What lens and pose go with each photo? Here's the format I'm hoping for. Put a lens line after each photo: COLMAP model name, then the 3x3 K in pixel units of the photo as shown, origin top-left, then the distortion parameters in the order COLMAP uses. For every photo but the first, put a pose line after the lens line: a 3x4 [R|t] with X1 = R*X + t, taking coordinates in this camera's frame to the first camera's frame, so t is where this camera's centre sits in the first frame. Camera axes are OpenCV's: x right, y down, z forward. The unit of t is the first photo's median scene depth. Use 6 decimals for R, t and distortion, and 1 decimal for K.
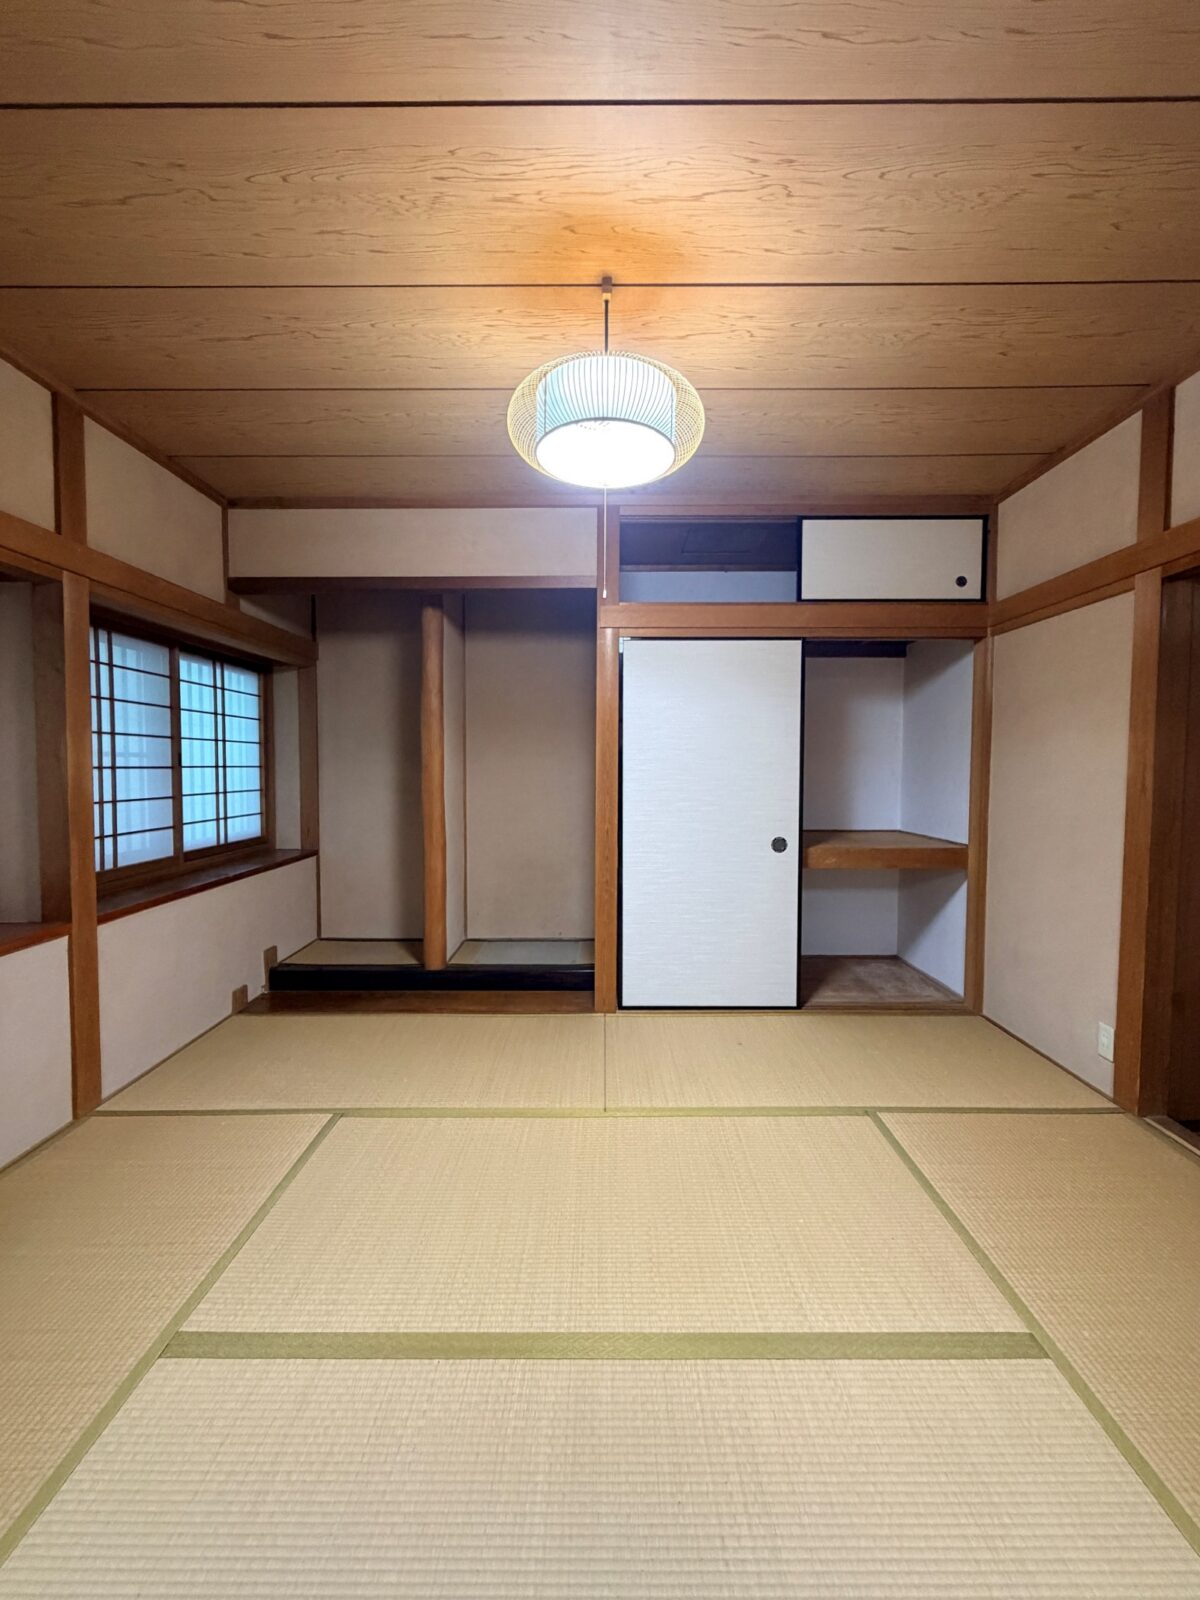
lens RADIAL K [[637.2, 0, 607.4], [0, 637.2, 792.3], [0, 0, 1]] dist [0.003678, 0.000162]
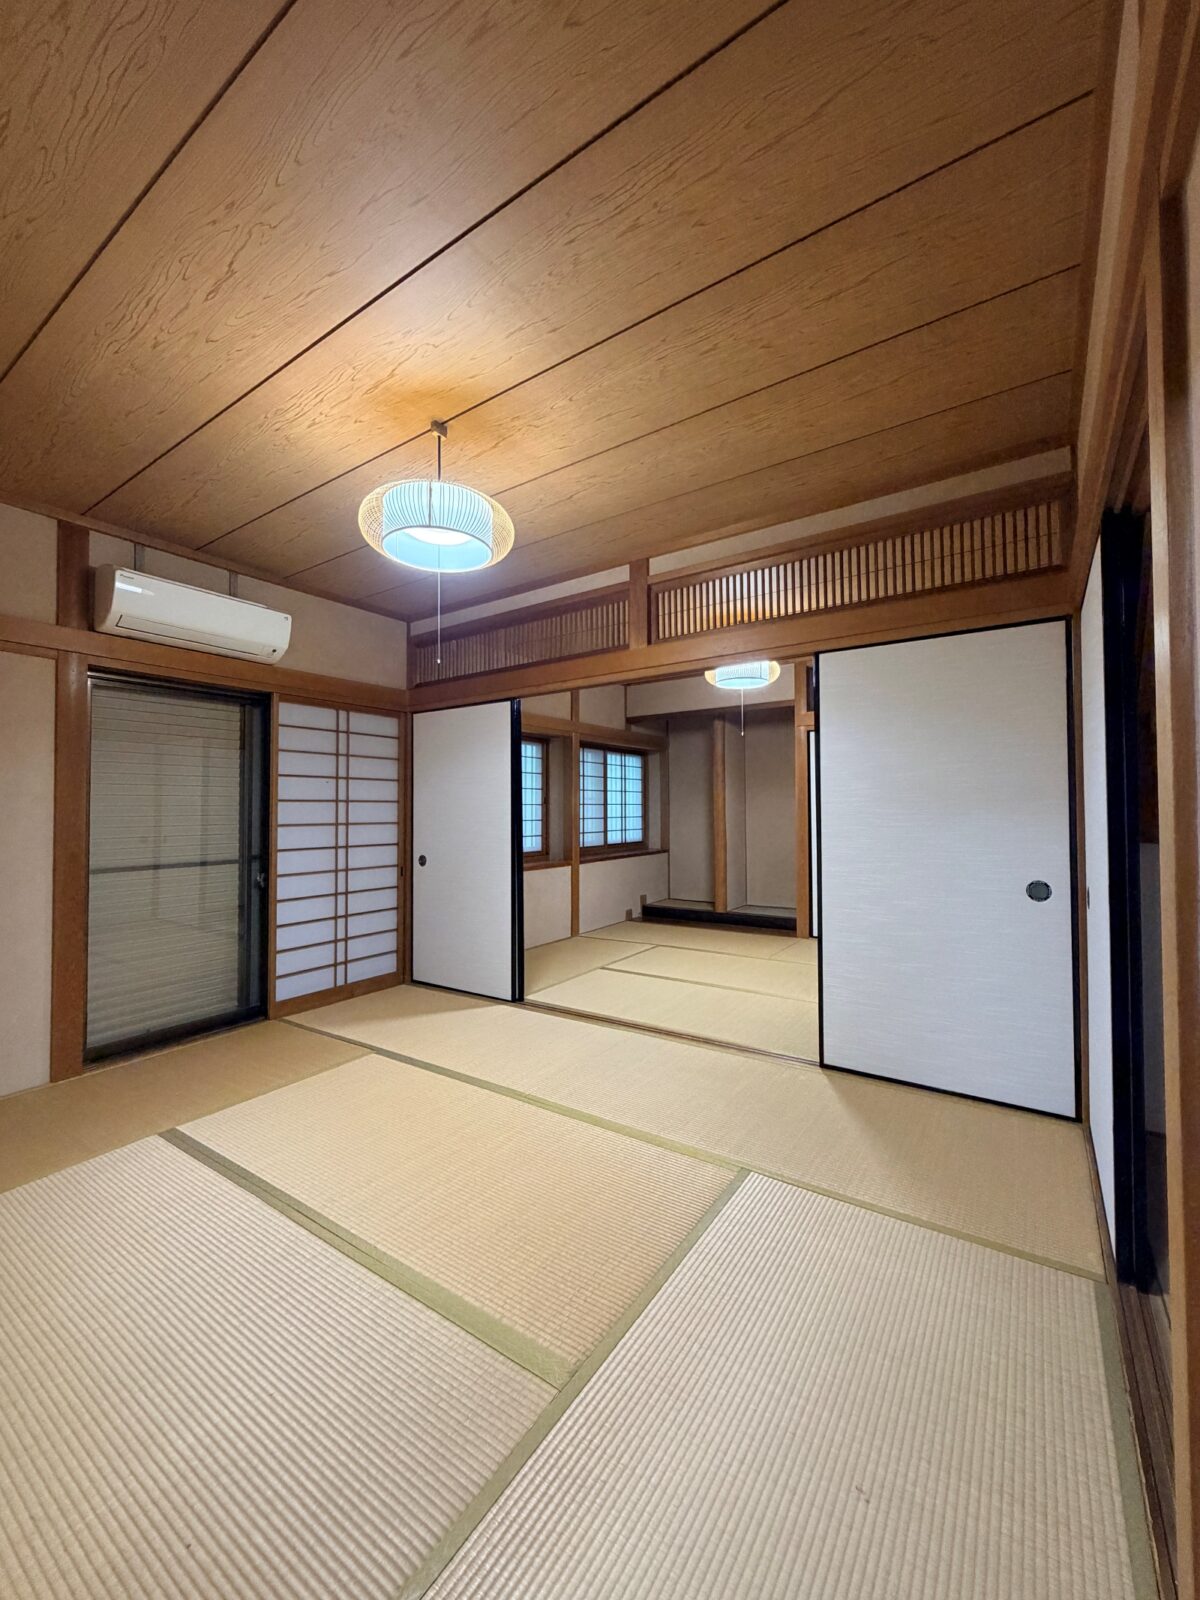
lens RADIAL K [[637.2, 0, 606.7], [0, 637.2, 798.2], [0, 0, 1]] dist [0.003678, 0.000162]
pose [[0.828729, -0.018564, -0.559342, 0.522865], [-0.014783, 0.998375, -0.055038, 0.056604], [0.559455, 0.053880, 0.827108, -0.764693]]
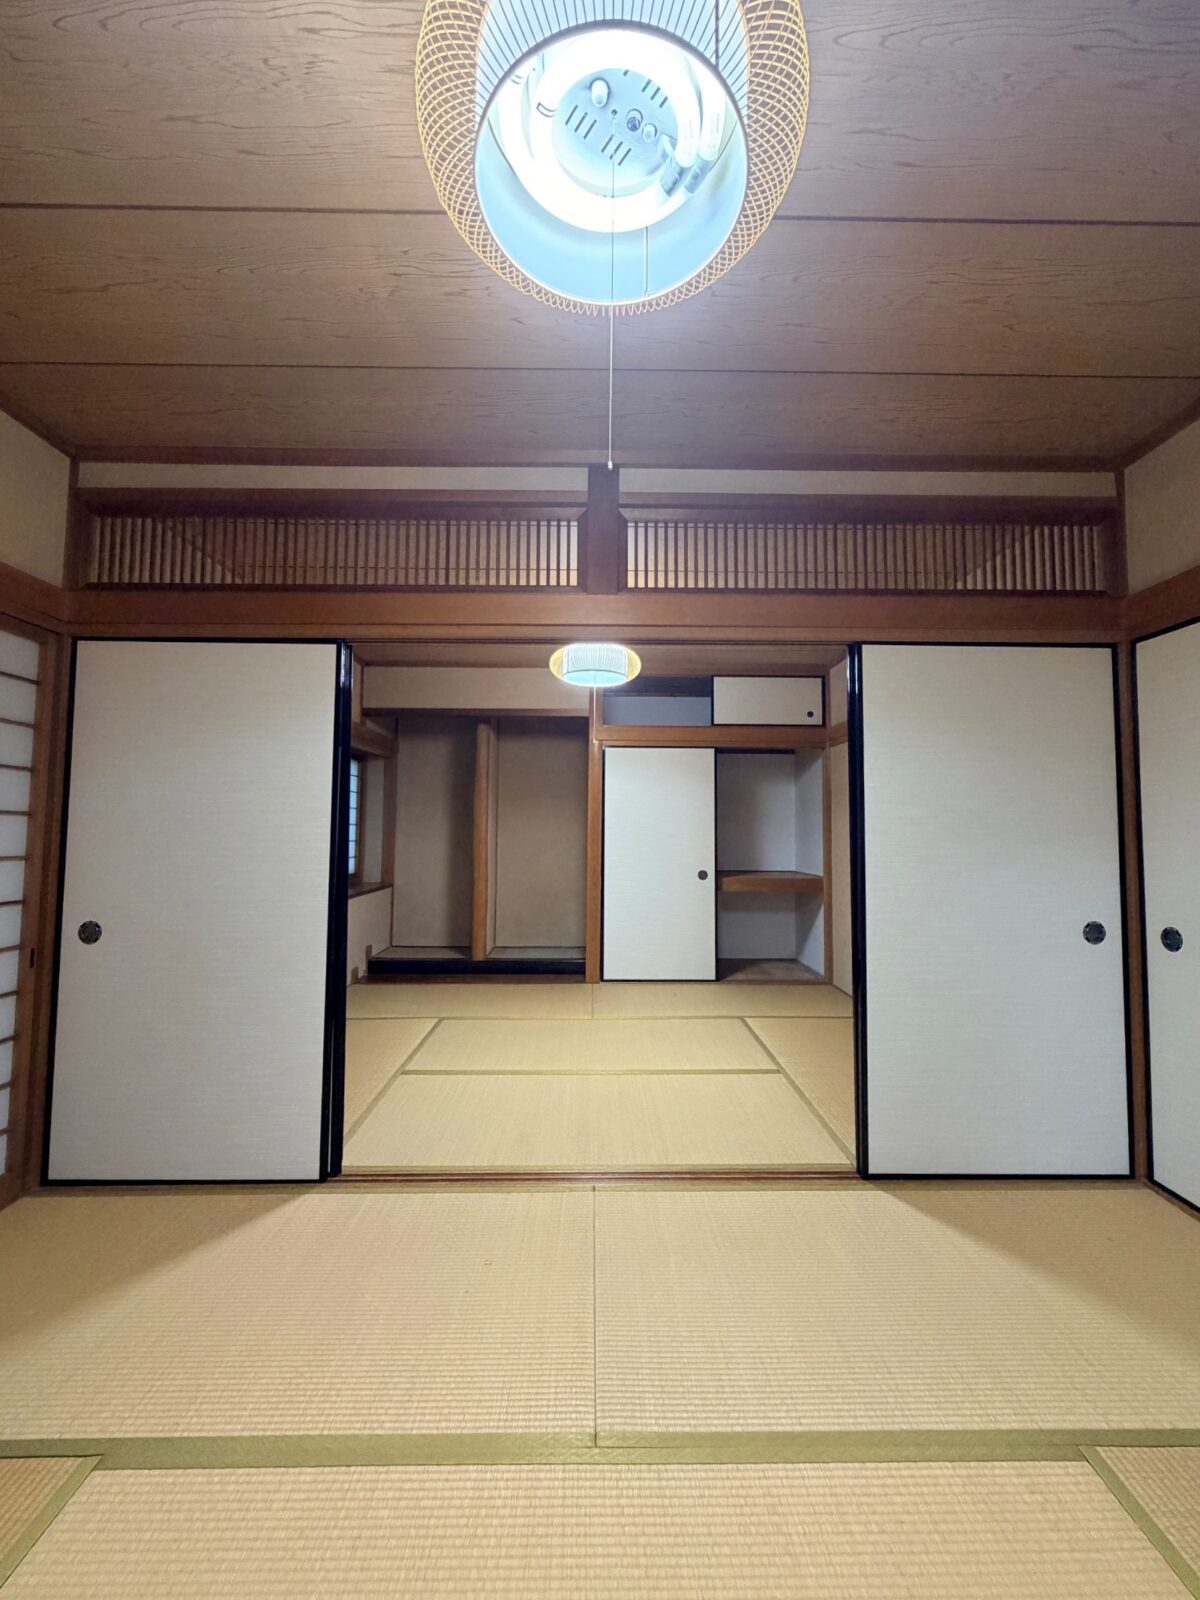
lens RADIAL K [[637.2, 0, 602.1], [0, 637.2, 800.9], [0, 0, 1]] dist [0.003678, 0.000162]
pose [[0.999905, 0.006213, 0.012300, -0.001627], [-0.005081, 0.995931, -0.089970, 0.039765], [-0.012809, 0.089899, 0.995868, -0.562401]]
